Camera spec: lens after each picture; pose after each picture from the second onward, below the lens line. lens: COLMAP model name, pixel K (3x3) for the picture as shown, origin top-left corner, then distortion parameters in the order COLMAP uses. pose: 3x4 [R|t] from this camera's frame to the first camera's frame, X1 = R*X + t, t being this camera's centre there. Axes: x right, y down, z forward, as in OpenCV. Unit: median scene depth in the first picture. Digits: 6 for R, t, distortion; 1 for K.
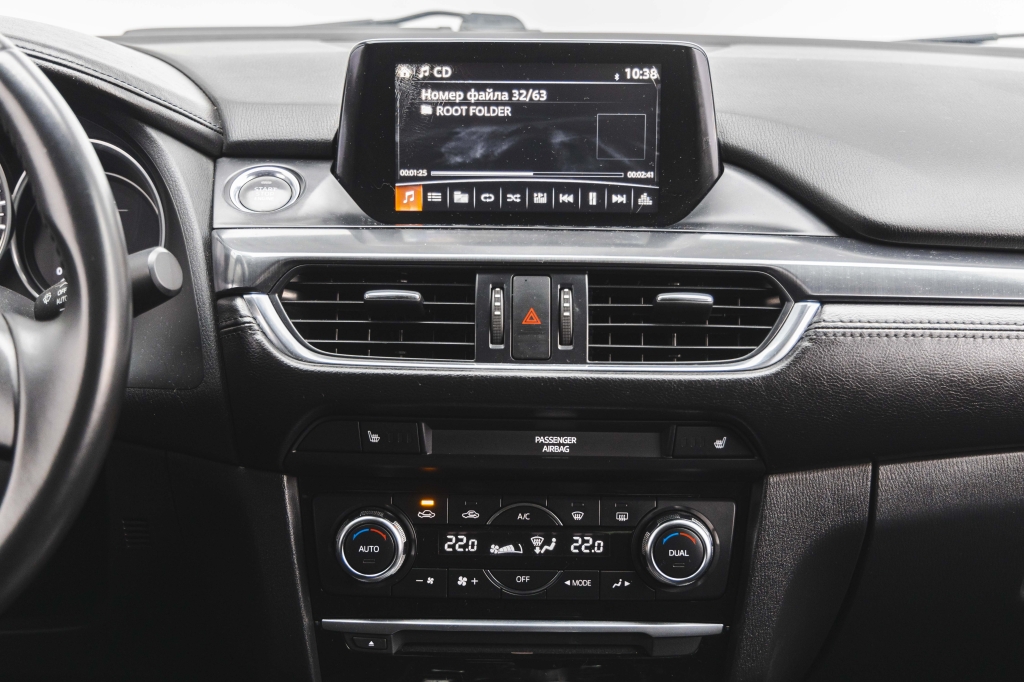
lens RADIAL K [[1634.1, 0, 506.7], [0, 1634.1, 342.7], [0, 0, 1]] dist [-0.019496, 0.018792]
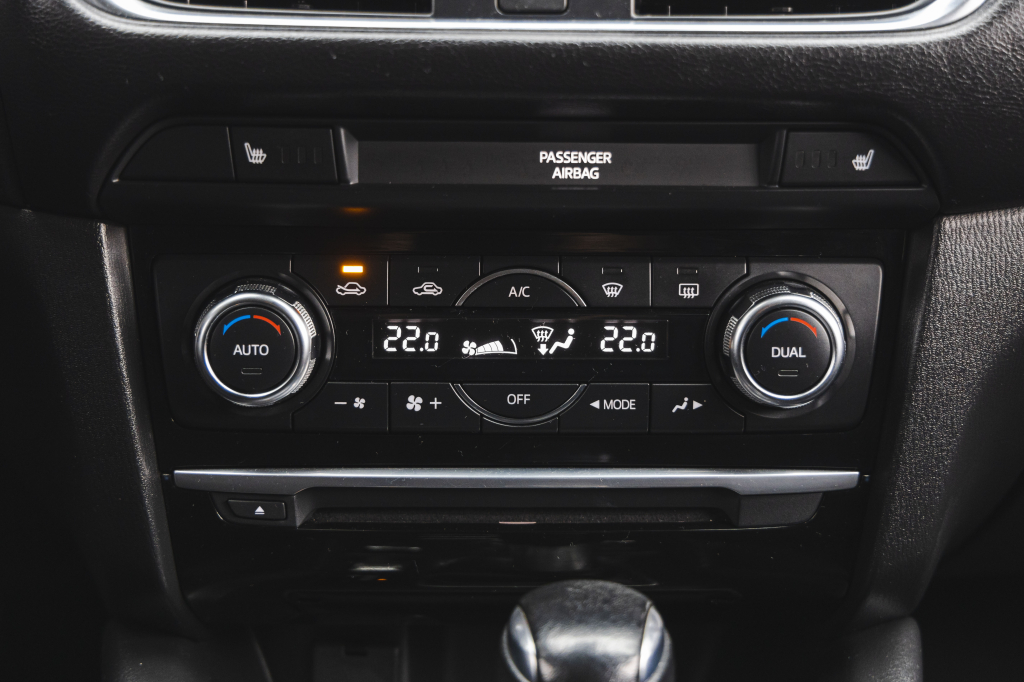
lens RADIAL K [[2069.3, 0, 512.0], [0, 2069.3, 341.0], [0, 0, 1]] dist [-0.017035, -0.052788]
pose [[0.999736, -0.008550, 0.021316, -0.007978], [0.005789, 0.991966, 0.126370, 0.031227], [-0.022225, -0.126214, 0.991754, 0.272609]]
